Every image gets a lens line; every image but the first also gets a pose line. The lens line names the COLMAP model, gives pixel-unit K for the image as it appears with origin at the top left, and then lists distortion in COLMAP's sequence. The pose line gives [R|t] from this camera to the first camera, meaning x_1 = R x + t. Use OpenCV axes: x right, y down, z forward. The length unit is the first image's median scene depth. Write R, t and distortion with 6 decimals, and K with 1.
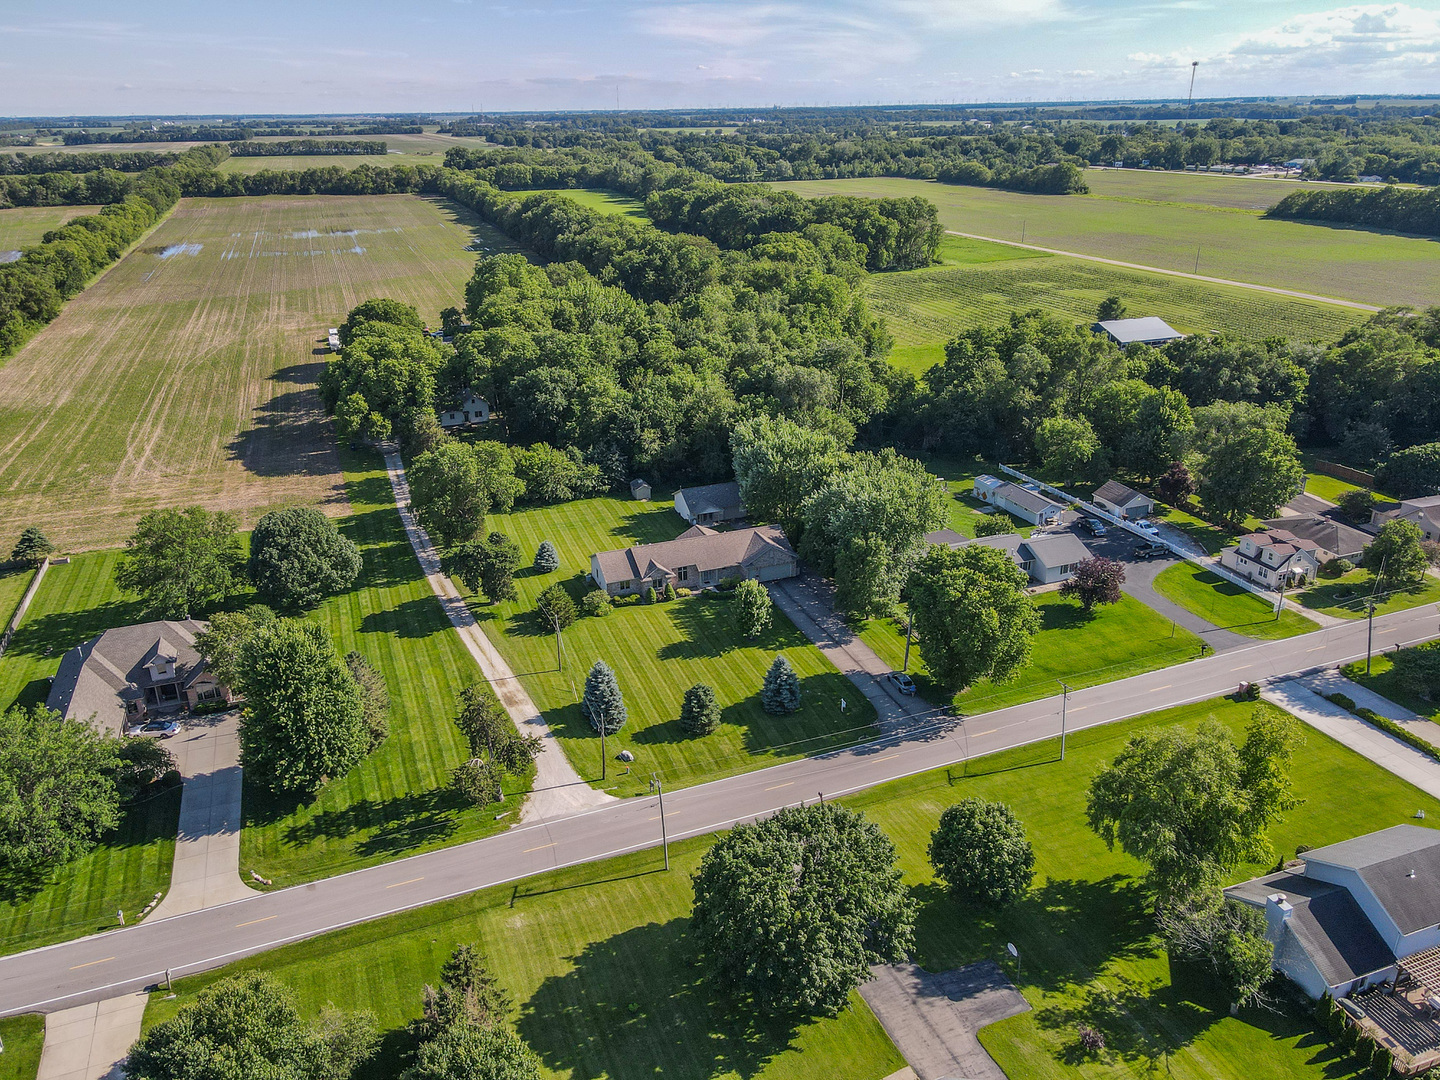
lens RADIAL K [[1030.8, 0, 717.1], [0, 1030.8, 577.0], [0, 0, 1]] dist [0.017215, -0.000135]
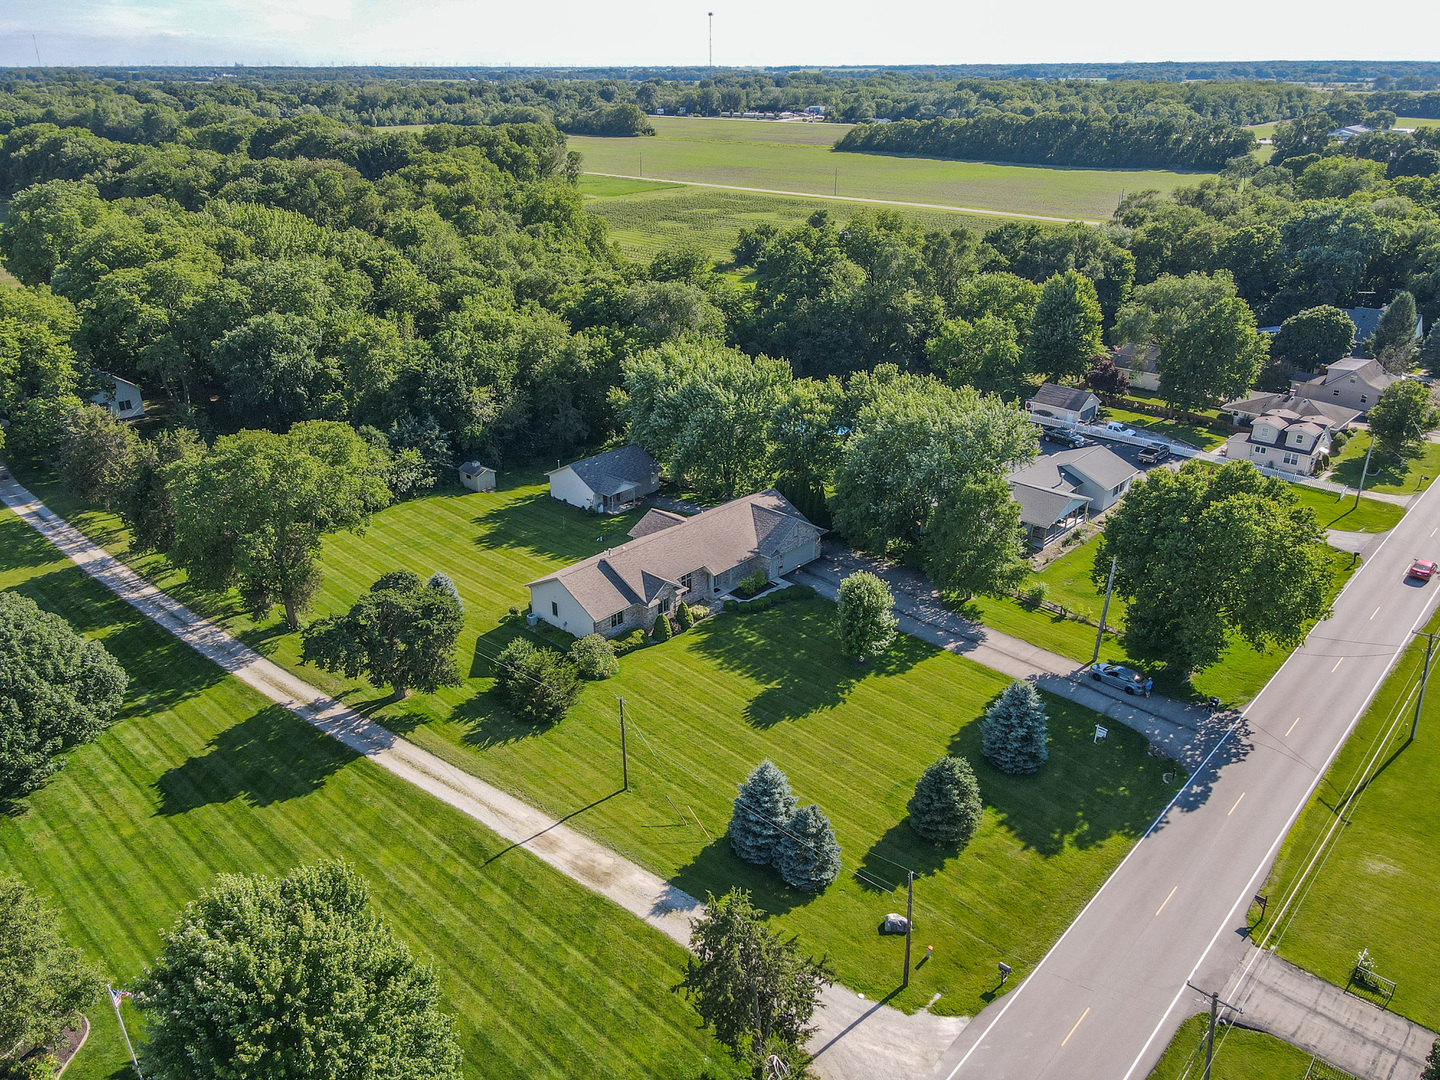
lens RADIAL K [[1043.6, 0, 715.2], [0, 1043.6, 542.2], [0, 0, 1]] dist [0.032509, -0.000937]
pose [[0.902265, -0.169500, 0.396470, -0.245612], [0.171603, 0.984695, 0.030456, -0.041248], [-0.395564, 0.040556, 0.917542, 0.349312]]
